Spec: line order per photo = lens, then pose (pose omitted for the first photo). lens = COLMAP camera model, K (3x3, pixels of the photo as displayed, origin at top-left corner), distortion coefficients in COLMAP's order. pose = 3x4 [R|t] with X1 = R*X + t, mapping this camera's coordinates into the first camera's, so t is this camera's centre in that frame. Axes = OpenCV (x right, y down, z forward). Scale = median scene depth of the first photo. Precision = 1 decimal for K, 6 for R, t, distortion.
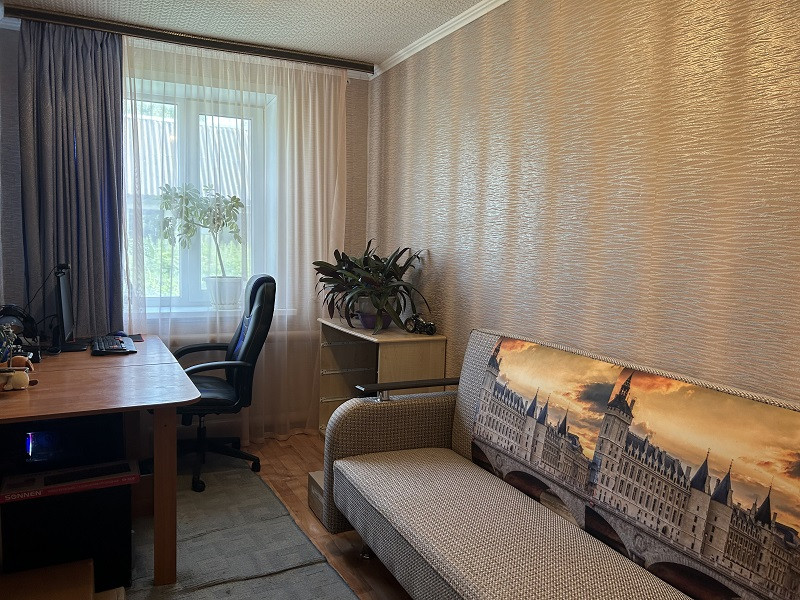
lens RADIAL K [[606.8, 0, 398.0], [0, 606.8, 303.9], [0, 0, 1]] dist [0.043133, -0.052120]
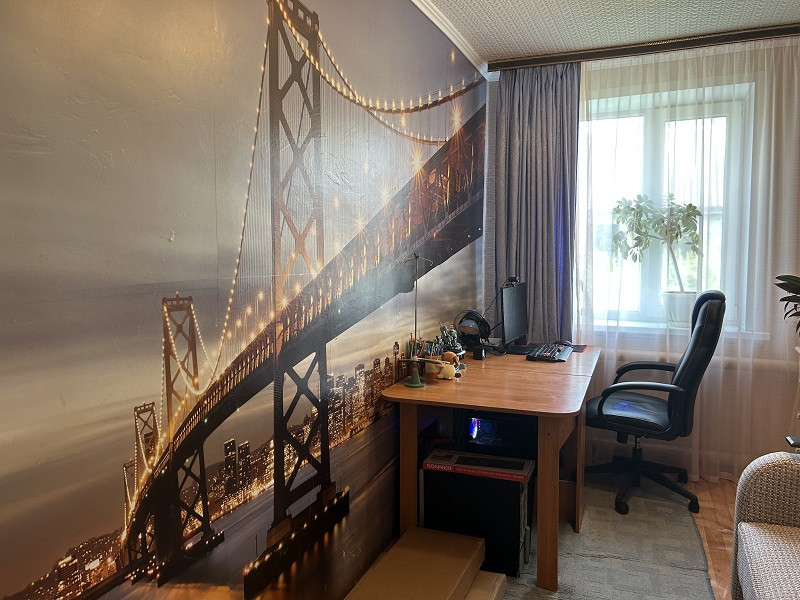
lens RADIAL K [[606.8, 0, 399.6], [0, 606.8, 297.5], [0, 0, 1]] dist [0.043133, -0.052120]
pose [[0.663084, 0.034557, -0.747747, 0.145459], [-0.057821, 0.998314, -0.005137, -0.007663], [0.746309, 0.046642, 0.663964, 0.079195]]
